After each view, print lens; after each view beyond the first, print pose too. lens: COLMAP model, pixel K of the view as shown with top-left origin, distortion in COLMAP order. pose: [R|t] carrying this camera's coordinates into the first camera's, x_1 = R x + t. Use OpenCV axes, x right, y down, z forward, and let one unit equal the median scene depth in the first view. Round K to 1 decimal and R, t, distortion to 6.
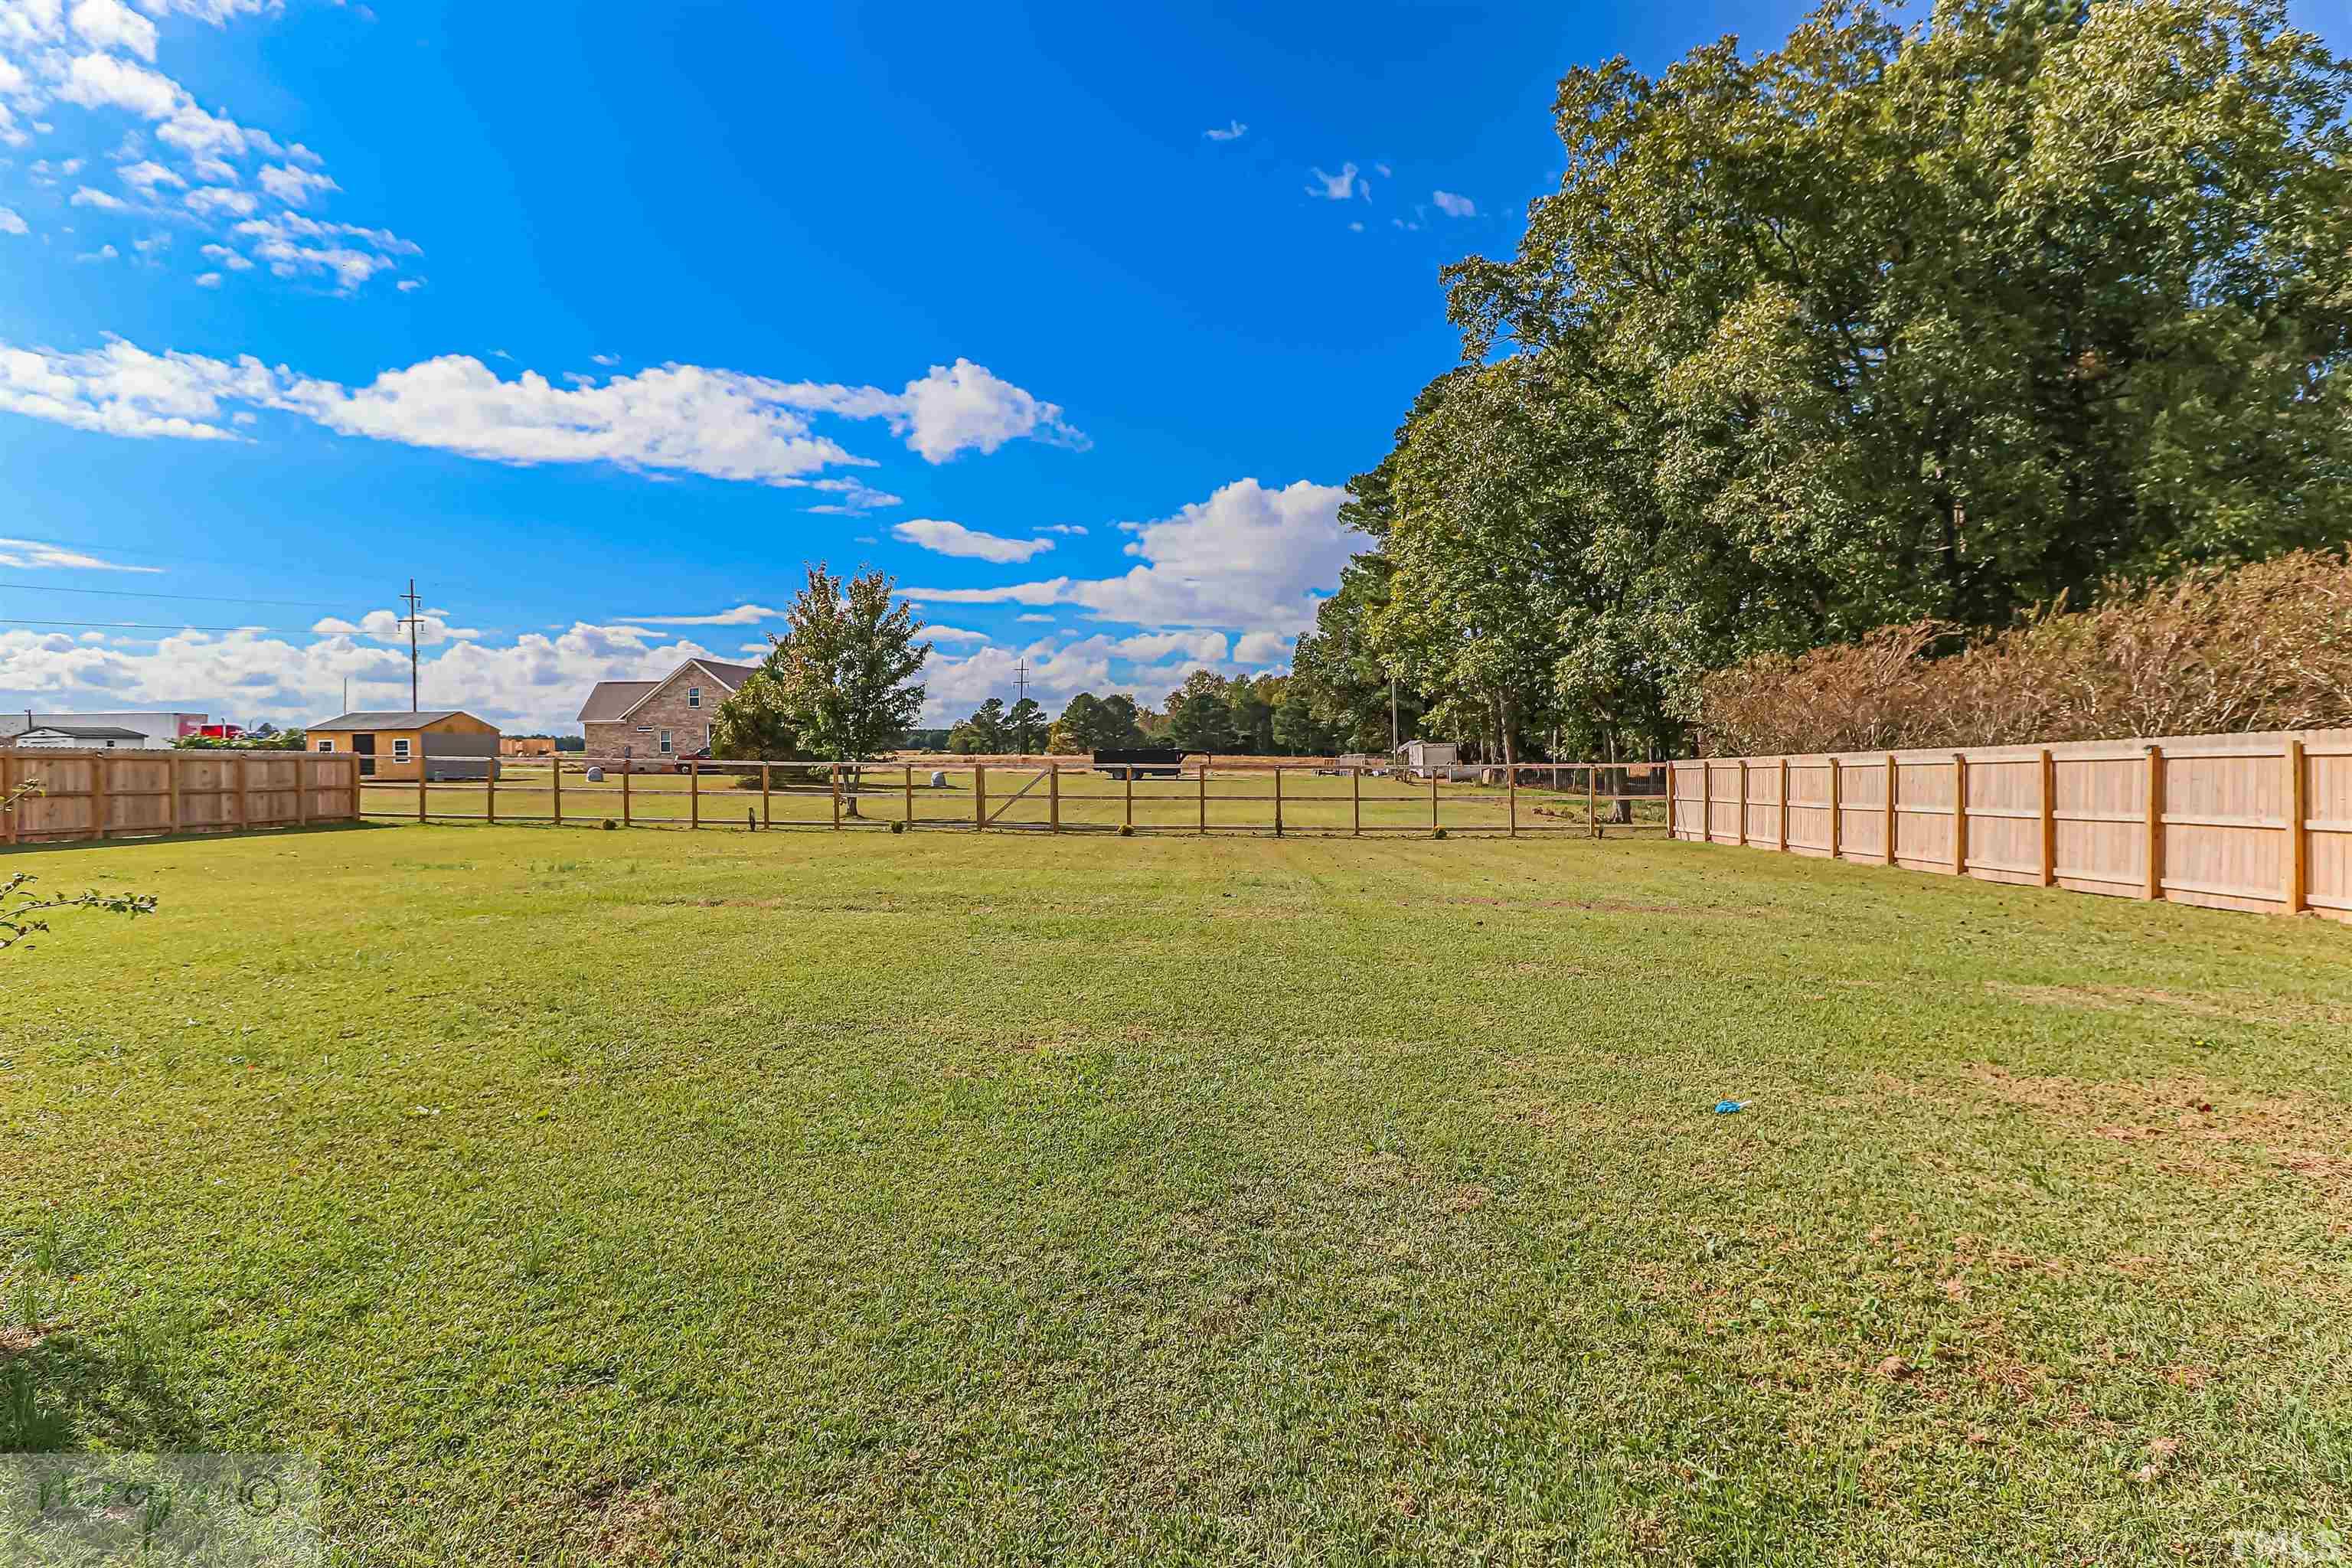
lens RADIAL K [[1267.1, 0, 1234.4], [0, 1267.1, 788.6], [0, 0, 1]] dist [-0.000165, -0.008498]
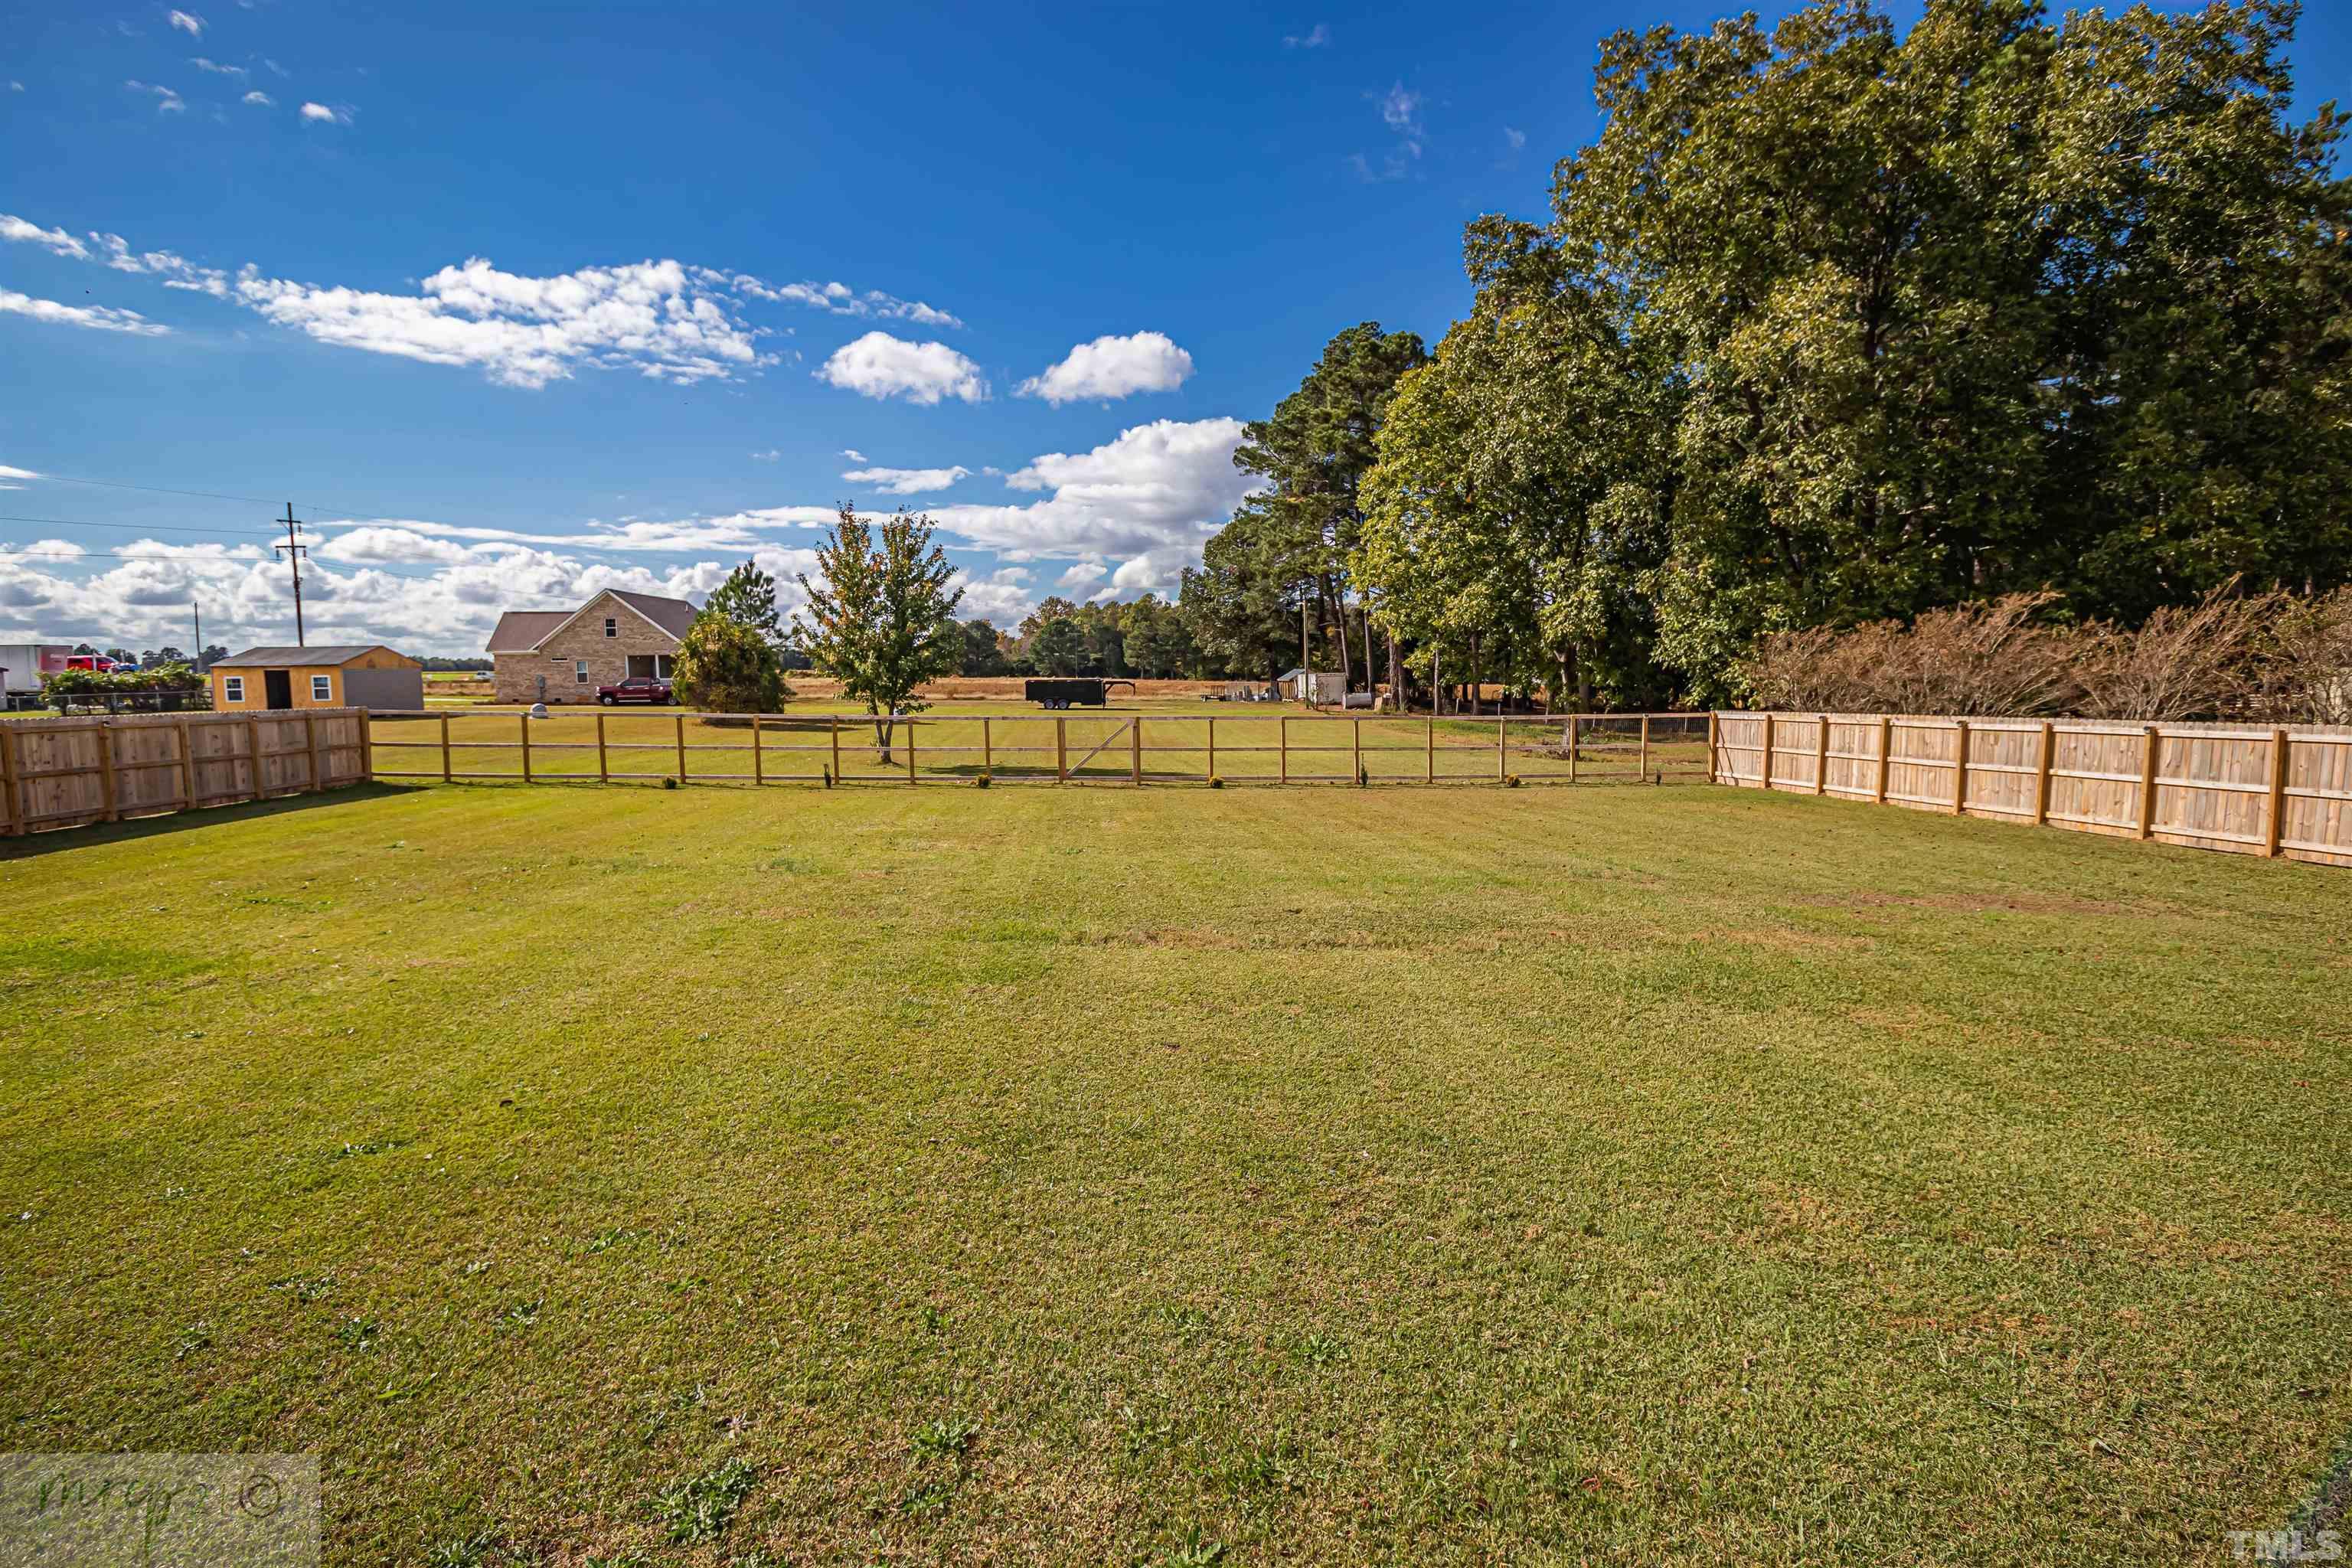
lens RADIAL K [[1119.4, 0, 1171.8], [0, 1119.4, 779.7], [0, 0, 1]] dist [-0.002198, -0.006890]
pose [[0.989476, -0.014411, 0.143979, -0.241491], [0.003546, 0.997144, 0.075436, -0.036012], [-0.144655, -0.074132, 0.986701, 0.119833]]
